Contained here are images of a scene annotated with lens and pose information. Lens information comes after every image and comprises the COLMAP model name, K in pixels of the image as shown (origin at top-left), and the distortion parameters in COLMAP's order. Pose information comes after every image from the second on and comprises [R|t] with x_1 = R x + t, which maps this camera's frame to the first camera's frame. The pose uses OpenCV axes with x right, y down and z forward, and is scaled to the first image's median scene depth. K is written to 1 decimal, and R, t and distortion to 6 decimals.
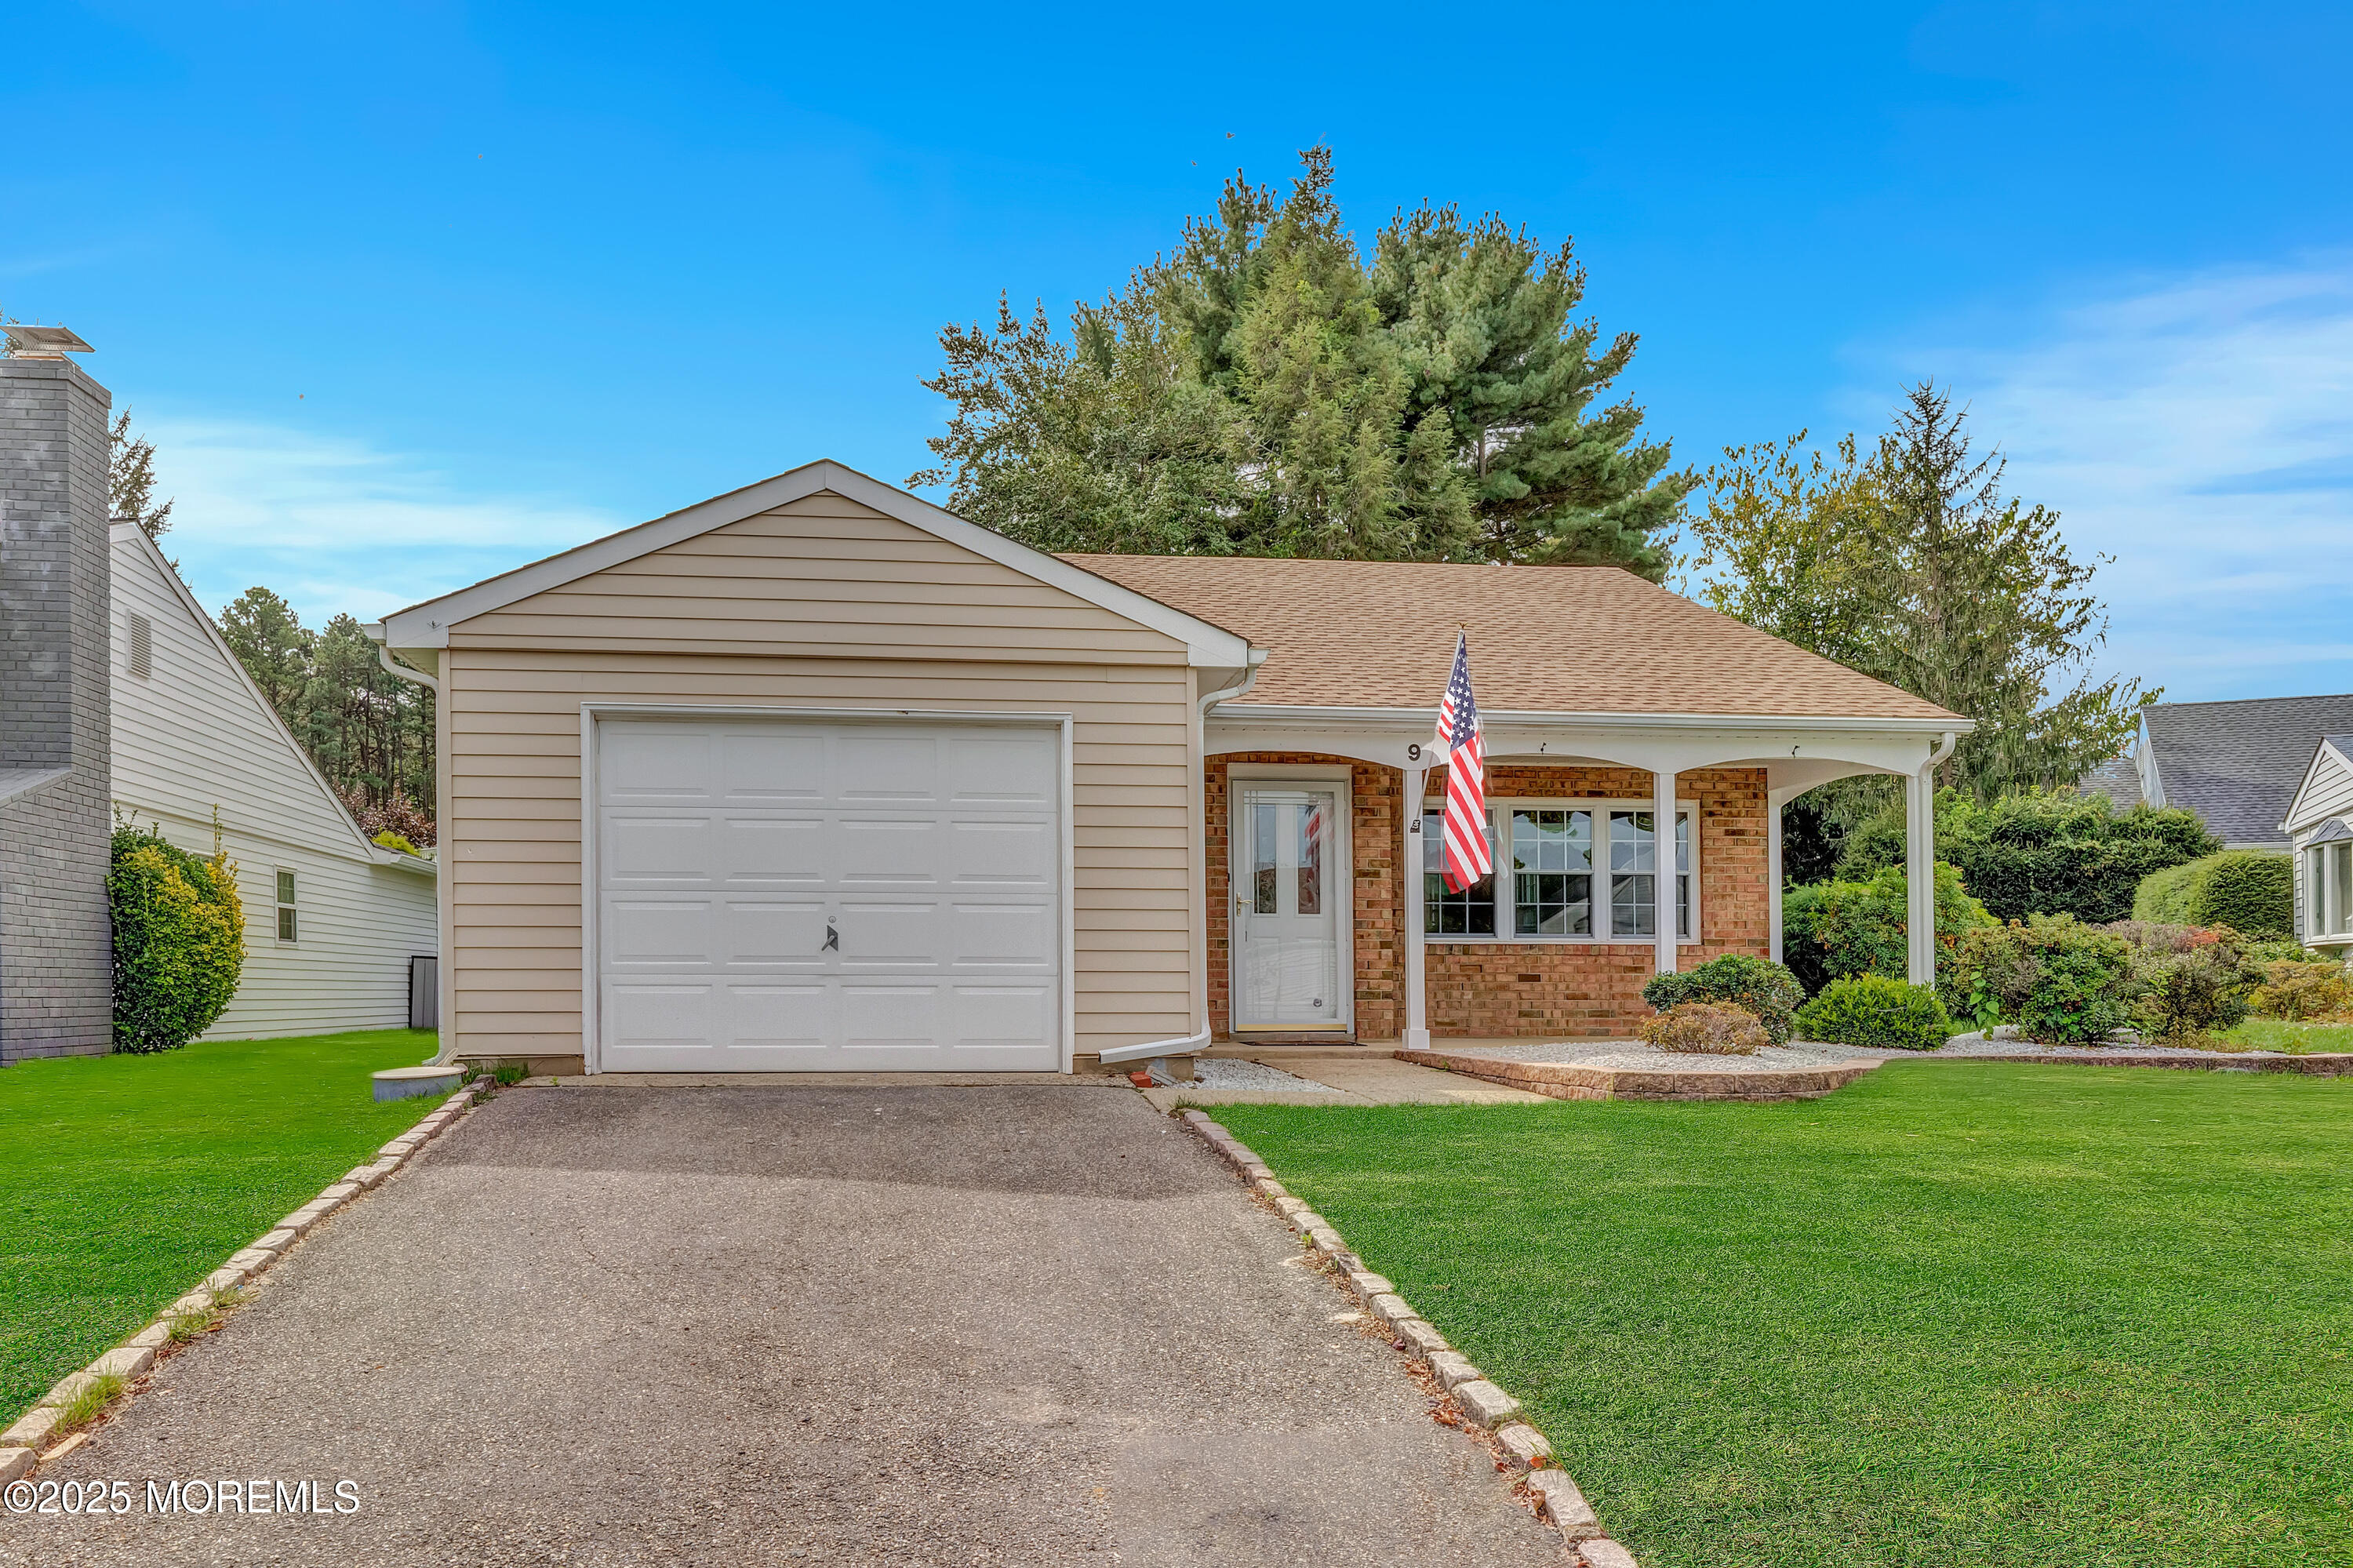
lens RADIAL K [[1725.5, 0, 1176.7], [0, 1725.5, 784.8], [0, 0, 1]] dist [-0.006023, 0.001747]
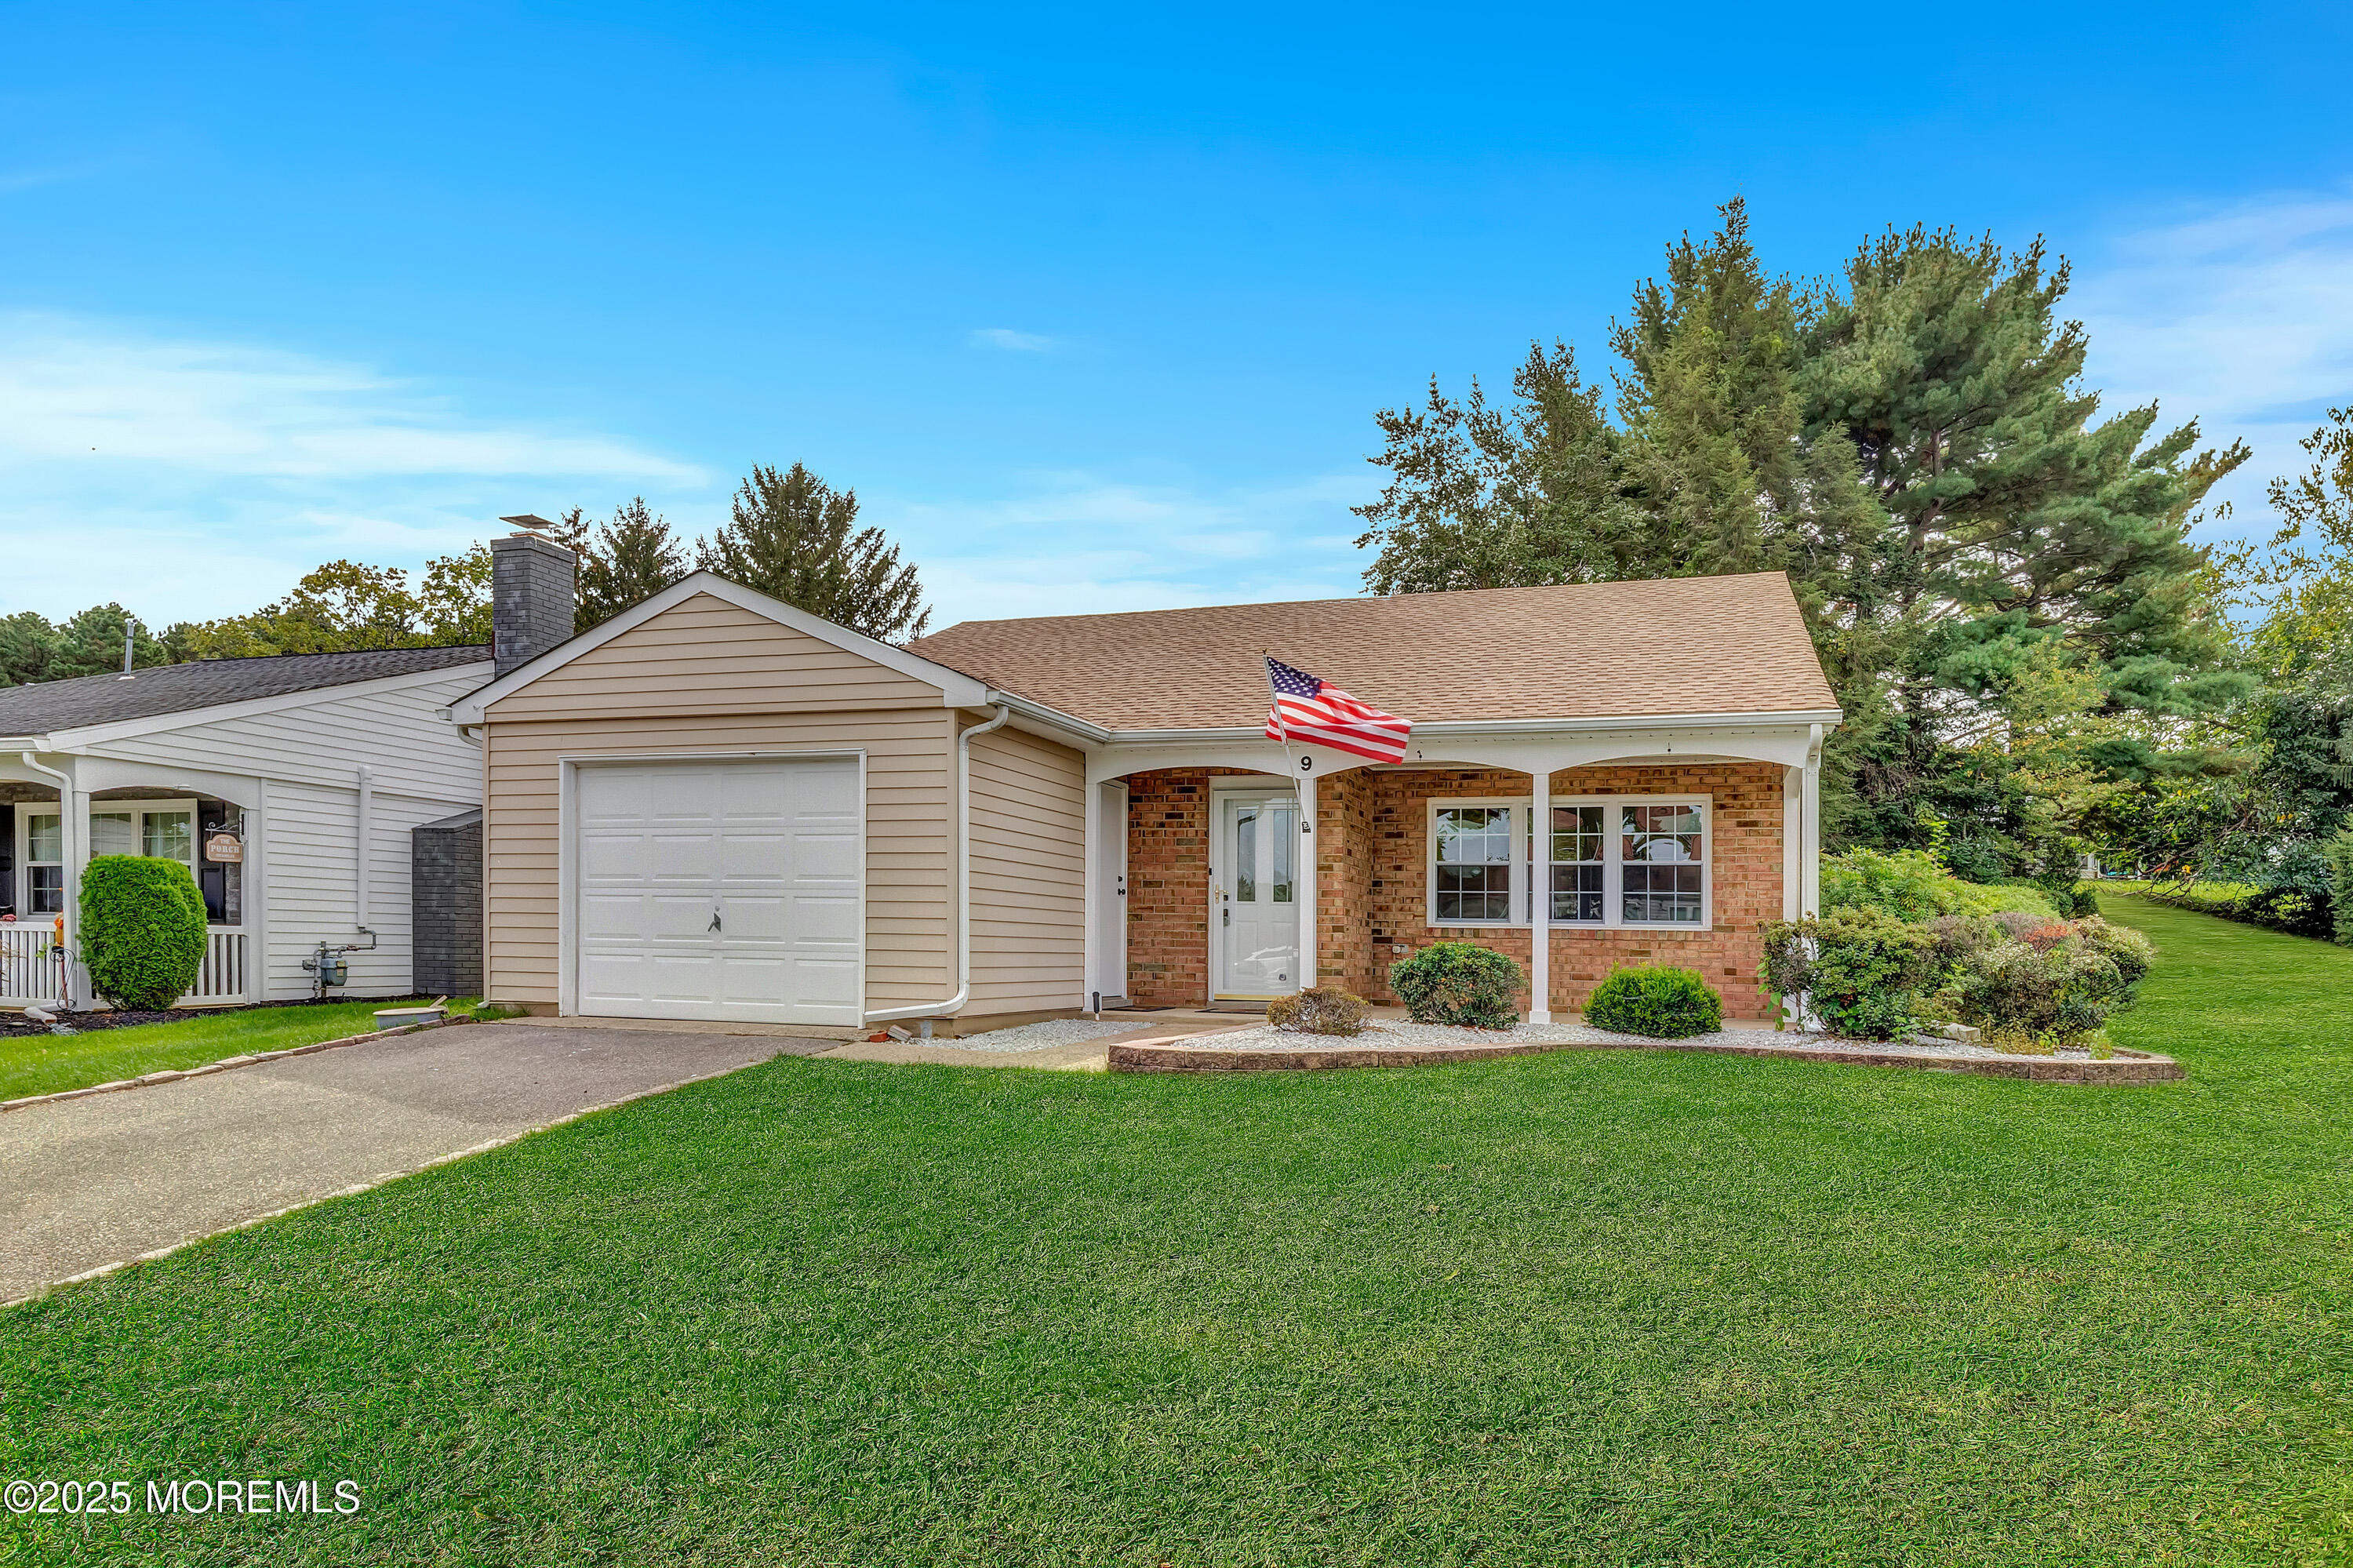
lens RADIAL K [[1419.4, 0, 1176.7], [0, 1419.4, 788.3], [0, 0, 1]] dist [0.003970, 0.002706]
pose [[0.916256, -0.030064, -0.399463, 0.359267], [0.030318, 0.999524, -0.005684, 0.000485], [0.399444, -0.006903, 0.916732, 0.075384]]
